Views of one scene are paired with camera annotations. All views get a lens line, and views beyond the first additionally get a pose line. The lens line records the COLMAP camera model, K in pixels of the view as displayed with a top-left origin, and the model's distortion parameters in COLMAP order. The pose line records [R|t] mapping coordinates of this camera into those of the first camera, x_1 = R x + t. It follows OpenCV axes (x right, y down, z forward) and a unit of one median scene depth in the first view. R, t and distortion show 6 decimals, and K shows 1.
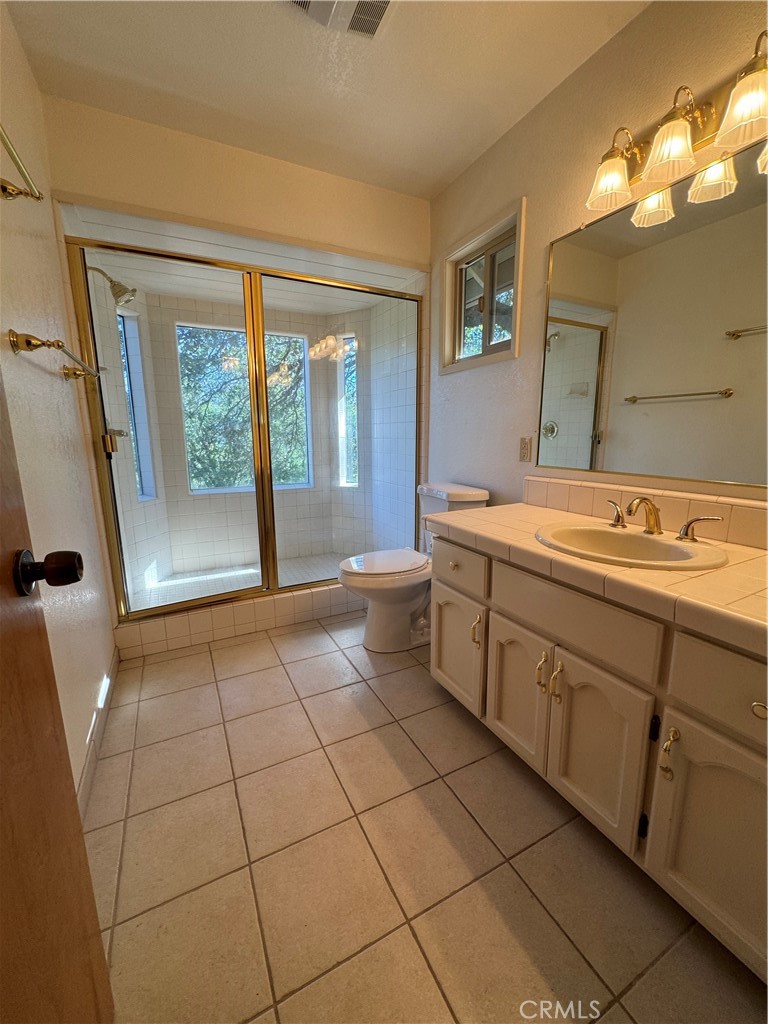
lens RADIAL K [[412.2, 0, 383.5], [0, 412.2, 509.3], [0, 0, 1]] dist [-0.003876, -0.000362]
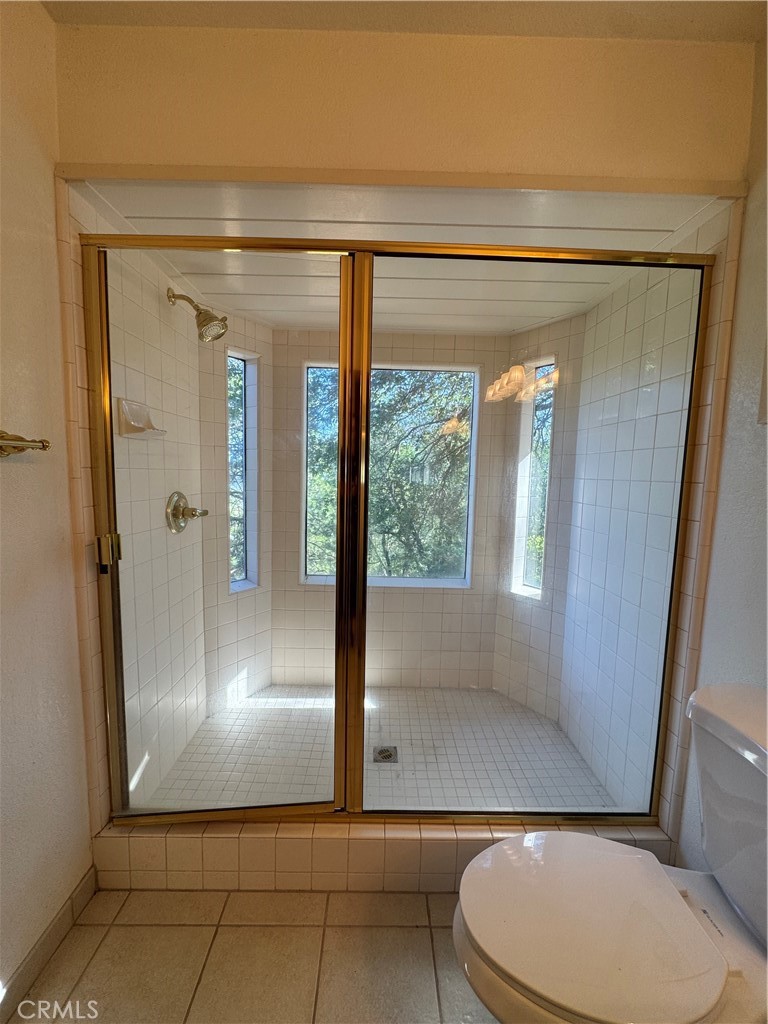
lens RADIAL K [[412.2, 0, 380.8], [0, 412.2, 514.7], [0, 0, 1]] dist [-0.003876, -0.000362]
pose [[0.895600, 0.070741, -0.439200, -0.015239], [-0.107304, 0.992477, -0.058955, -0.127249], [0.431725, 0.099928, 0.896453, 0.358188]]
